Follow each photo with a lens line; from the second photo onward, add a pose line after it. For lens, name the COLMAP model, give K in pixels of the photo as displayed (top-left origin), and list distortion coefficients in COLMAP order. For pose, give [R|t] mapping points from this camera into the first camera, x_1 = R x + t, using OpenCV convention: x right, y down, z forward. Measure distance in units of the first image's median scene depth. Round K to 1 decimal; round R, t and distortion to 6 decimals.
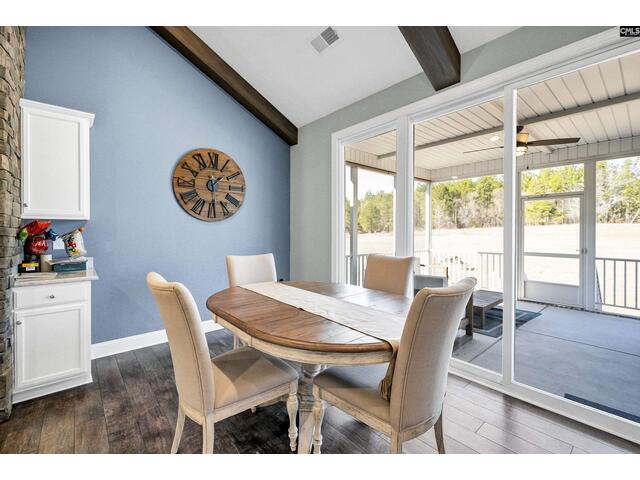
lens RADIAL K [[284.6, 0, 313.4], [0, 284.6, 232.1], [0, 0, 1]] dist [-0.000868, 0.000664]
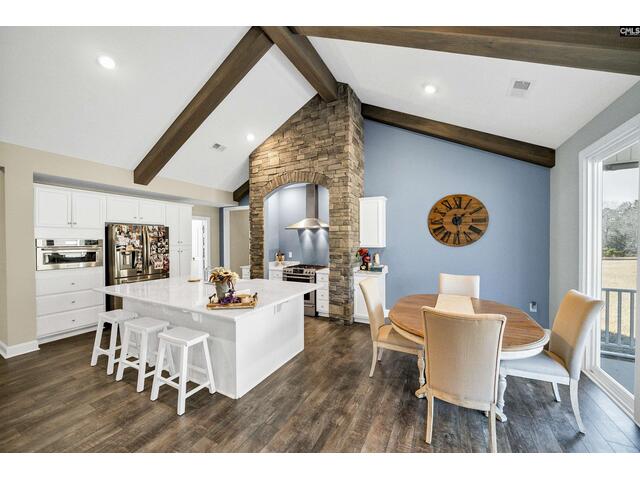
lens RADIAL K [[242.6, 0, 319.8], [0, 242.6, 242.2], [0, 0, 1]] dist [-0.006496, 0.000236]
pose [[0.379305, 0.005281, -0.925256, 0.674534], [0.001231, 0.999980, 0.006212, -0.095455], [0.925271, -0.003495, 0.379291, -0.085081]]
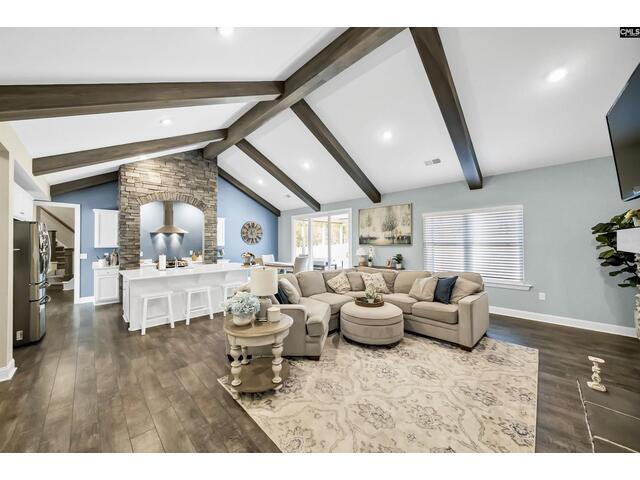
lens RADIAL K [[227.1, 0, 321.3], [0, 227.1, 241.5], [0, 0, 1]] dist [-0.008253, -0.000172]
pose [[0.994340, -0.007898, 0.105951, 0.181509], [0.008721, 0.999935, -0.007309, -0.066941], [-0.105886, 0.008192, 0.994345, -2.170942]]
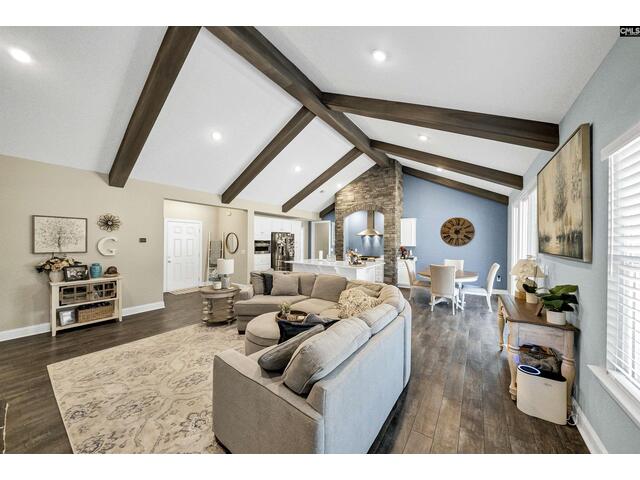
lens RADIAL K [[227.1, 0, 316.8], [0, 227.1, 240.6], [0, 0, 1]] dist [-0.008253, -0.000172]
pose [[0.248034, -0.003888, -0.968743, 1.783169], [-0.009989, 0.999929, -0.006571, -0.089177], [0.968700, 0.011307, 0.247978, -0.968678]]
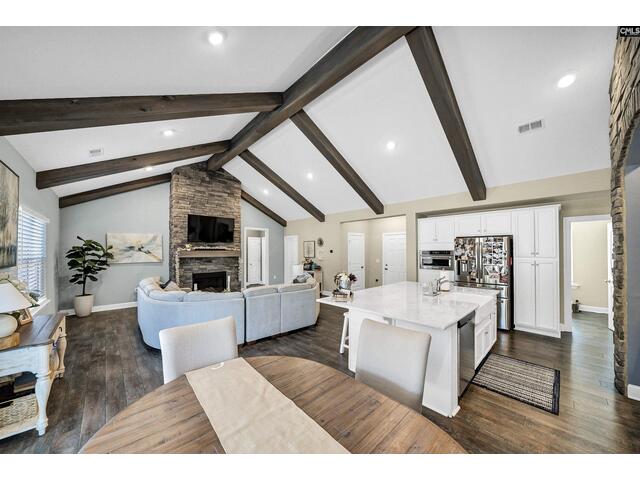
lens RADIAL K [[227.1, 0, 316.3], [0, 227.1, 249.6], [0, 0, 1]] dist [-0.008253, -0.000172]
pose [[-0.998847, 0.001899, -0.047964, -0.048461], [0.002008, 0.999996, -0.002226, -0.109461], [0.047960, -0.002320, -0.998847, 1.121710]]
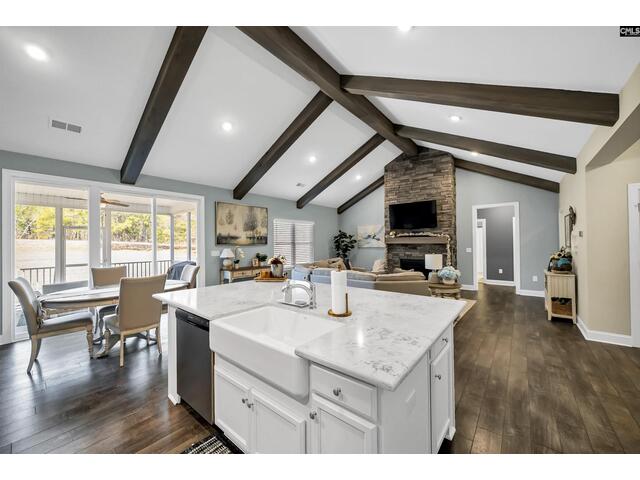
lens RADIAL K [[242.6, 0, 319.0], [0, 242.6, 238.9], [0, 0, 1]] dist [-0.006496, 0.000236]
pose [[-0.189792, 0.012172, 0.981749, -1.543310], [0.012698, 0.999870, -0.009942, -0.070185], [-0.981742, 0.010580, -0.189922, -0.036147]]
